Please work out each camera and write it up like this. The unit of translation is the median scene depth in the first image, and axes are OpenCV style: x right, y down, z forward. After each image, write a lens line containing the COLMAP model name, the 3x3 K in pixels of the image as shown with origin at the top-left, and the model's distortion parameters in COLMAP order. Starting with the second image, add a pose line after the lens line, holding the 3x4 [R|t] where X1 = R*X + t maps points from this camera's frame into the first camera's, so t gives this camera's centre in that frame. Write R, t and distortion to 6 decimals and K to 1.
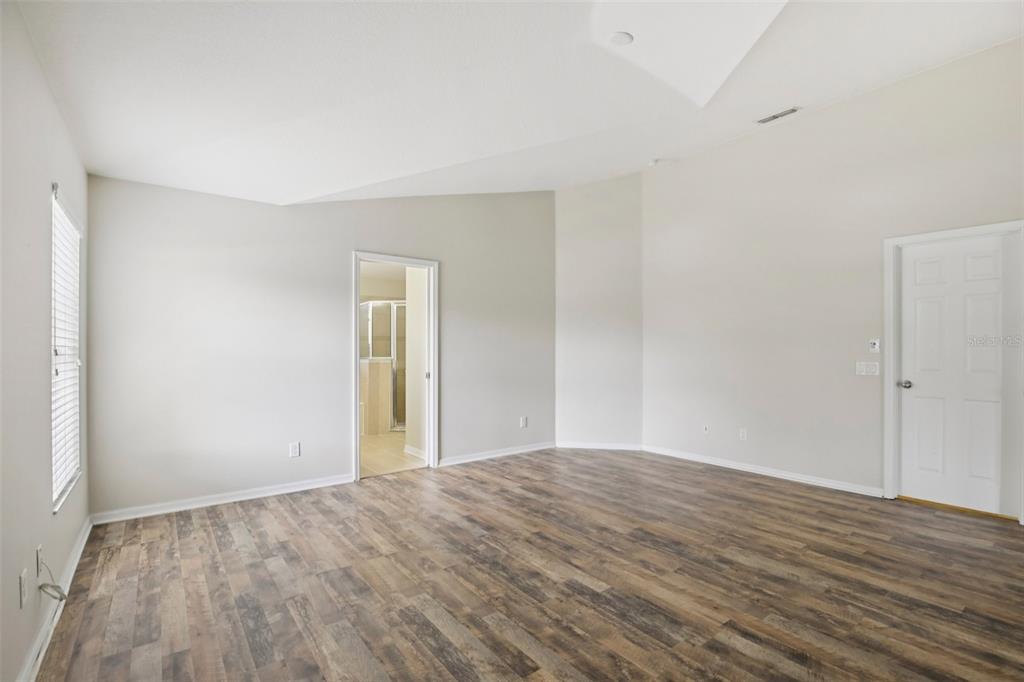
lens RADIAL K [[469.0, 0, 509.9], [0, 469.0, 342.4], [0, 0, 1]] dist [-0.032417, 0.004129]
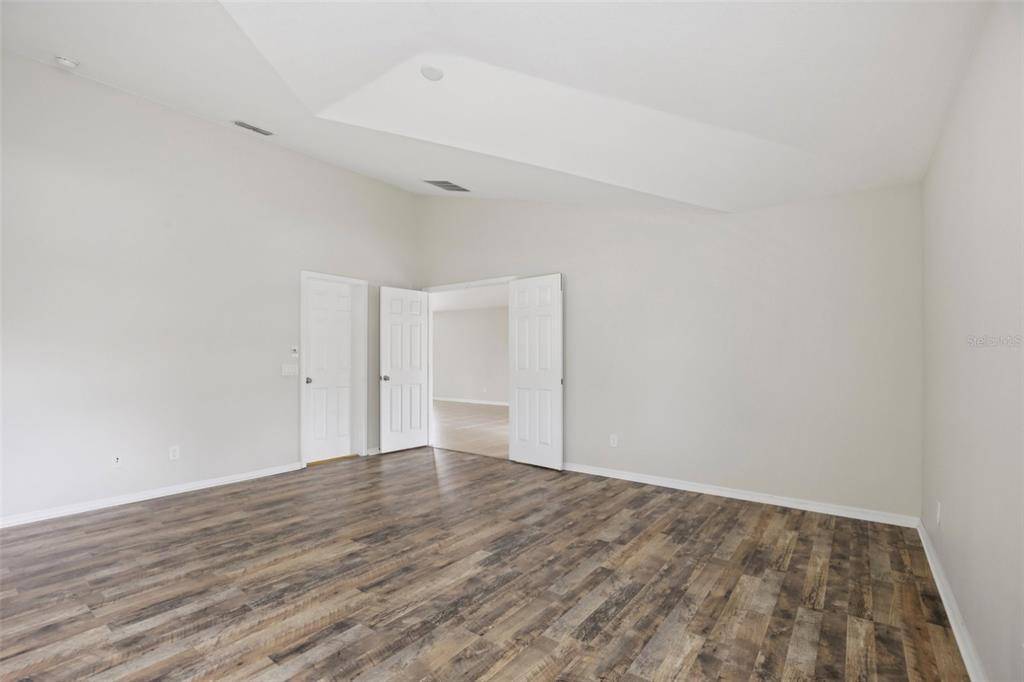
lens RADIAL K [[469.0, 0, 506.3], [0, 469.0, 364.9], [0, 0, 1]] dist [-0.032417, 0.004129]
pose [[-0.266724, -0.019959, 0.963566, -0.817870], [-0.018095, 0.999713, 0.015699, 0.018336], [-0.963603, -0.013249, -0.267009, 1.074492]]
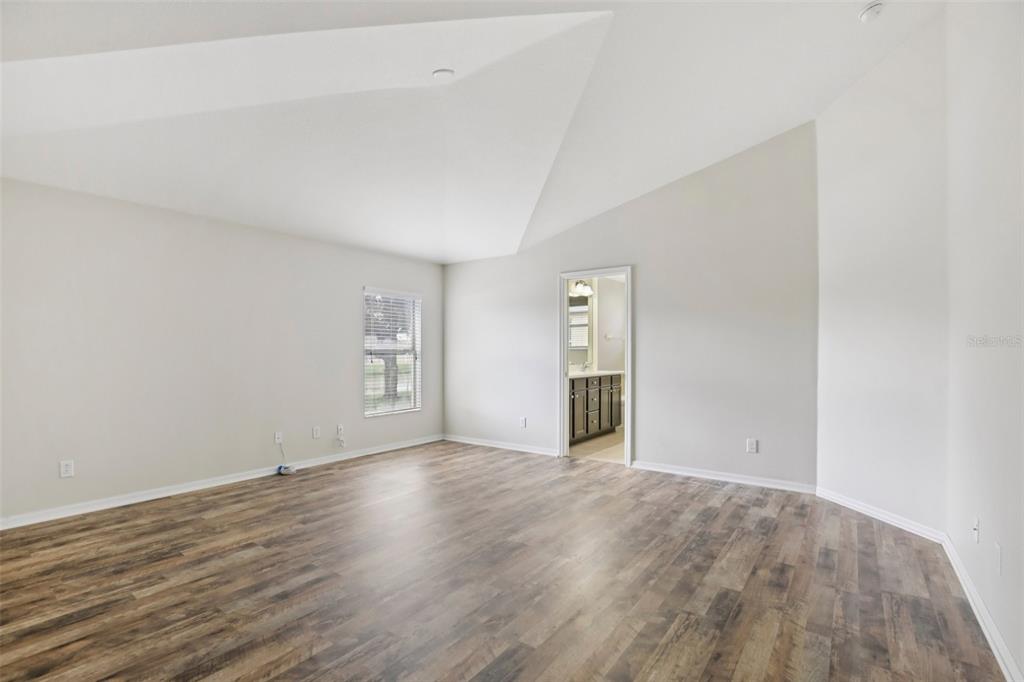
lens RADIAL K [[469.0, 0, 505.9], [0, 469.0, 347.1], [0, 0, 1]] dist [-0.032417, 0.004129]
pose [[0.270275, -0.012602, -0.962701, 1.307507], [0.017664, 0.999811, -0.008129, 0.014045], [0.962621, -0.014808, 0.270447, 0.806182]]
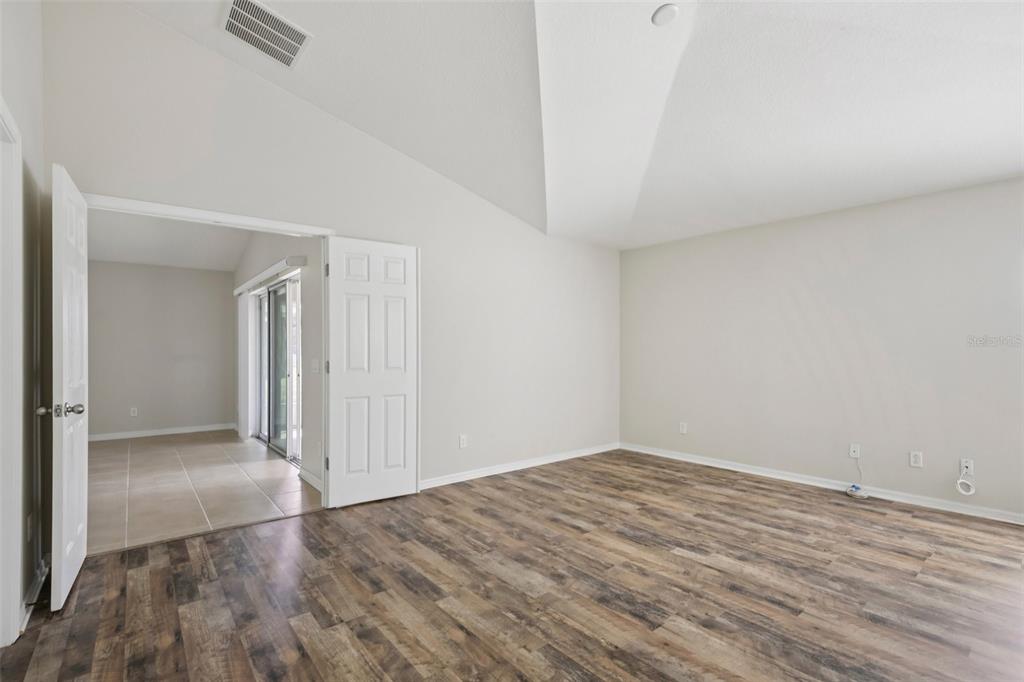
lens RADIAL K [[469.0, 0, 517.0], [0, 469.0, 339.4], [0, 0, 1]] dist [-0.032417, 0.004129]
pose [[-0.999068, -0.001710, -0.043124, 0.555586], [0.000168, 0.999053, -0.043502, 0.033374], [0.043158, -0.043469, -0.998122, 1.846521]]
